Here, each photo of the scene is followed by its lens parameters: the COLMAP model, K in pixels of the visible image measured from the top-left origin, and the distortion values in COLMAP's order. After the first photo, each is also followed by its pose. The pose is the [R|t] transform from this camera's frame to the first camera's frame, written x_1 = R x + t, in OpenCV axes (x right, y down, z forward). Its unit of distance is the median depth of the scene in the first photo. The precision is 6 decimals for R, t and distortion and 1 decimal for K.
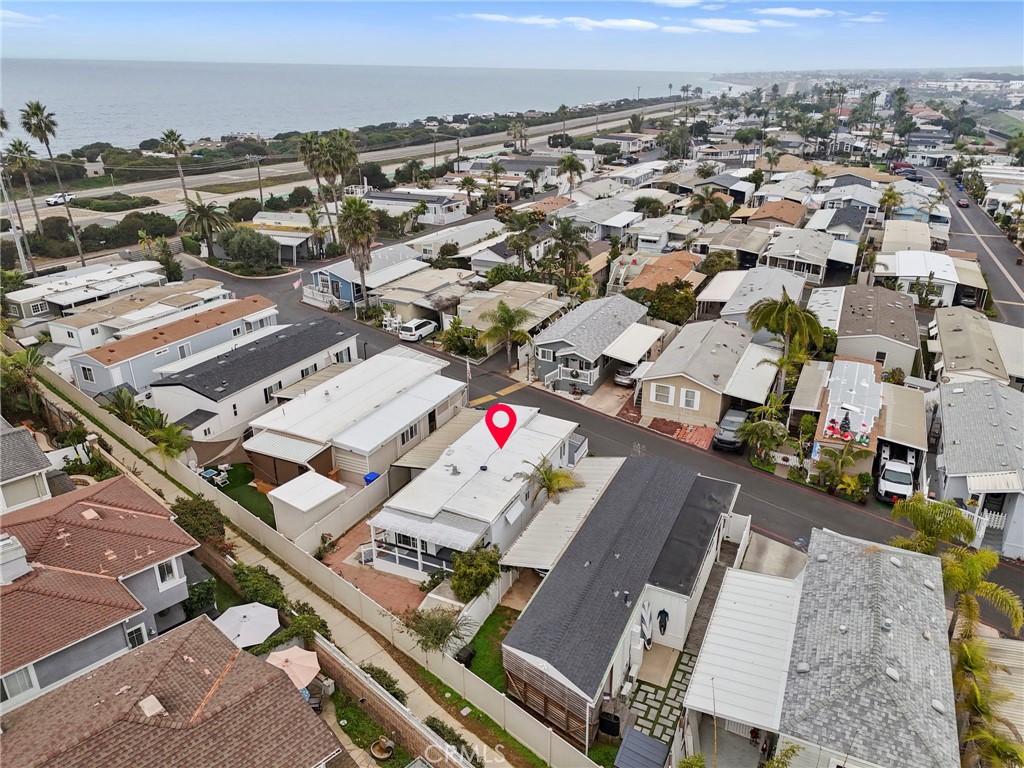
lens RADIAL K [[758.7, 0, 512.0], [0, 758.7, 384.0], [0, 0, 1]] dist [0.094035, -0.082703]
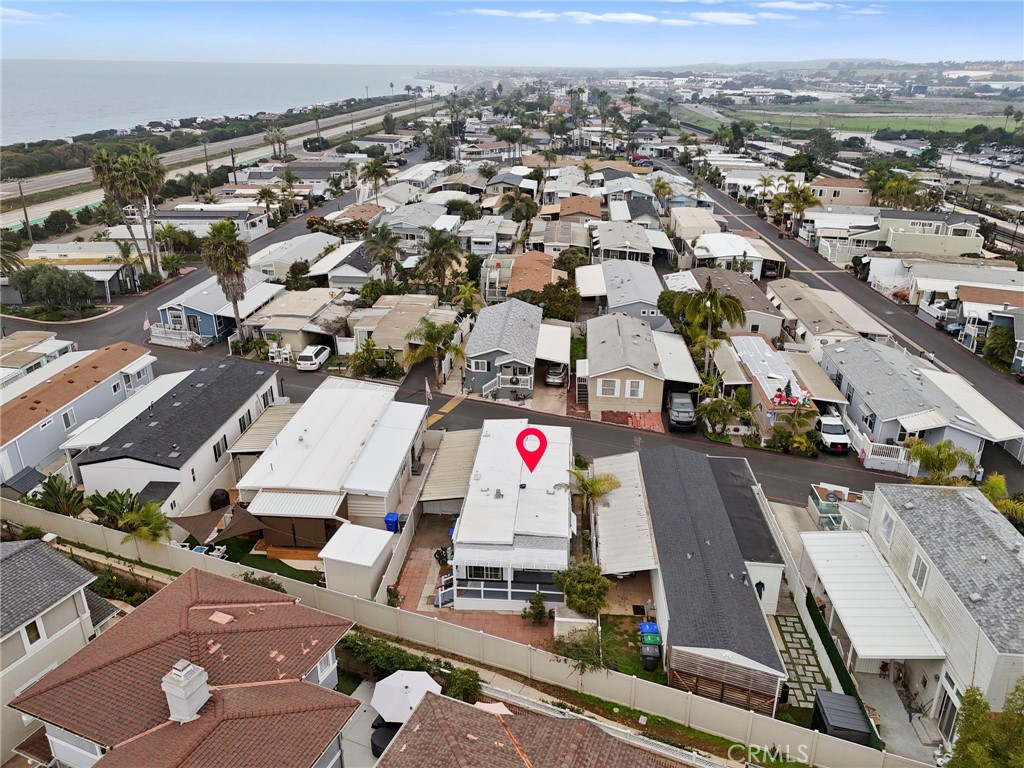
lens RADIAL K [[758.7, 0, 512.0], [0, 758.7, 384.0], [0, 0, 1]] dist [0.094035, -0.082703]
pose [[0.937613, -0.141398, 0.317629, -0.188224], [0.140618, 0.989735, 0.025504, -0.027069], [-0.317975, 0.020751, 0.947872, 0.026936]]
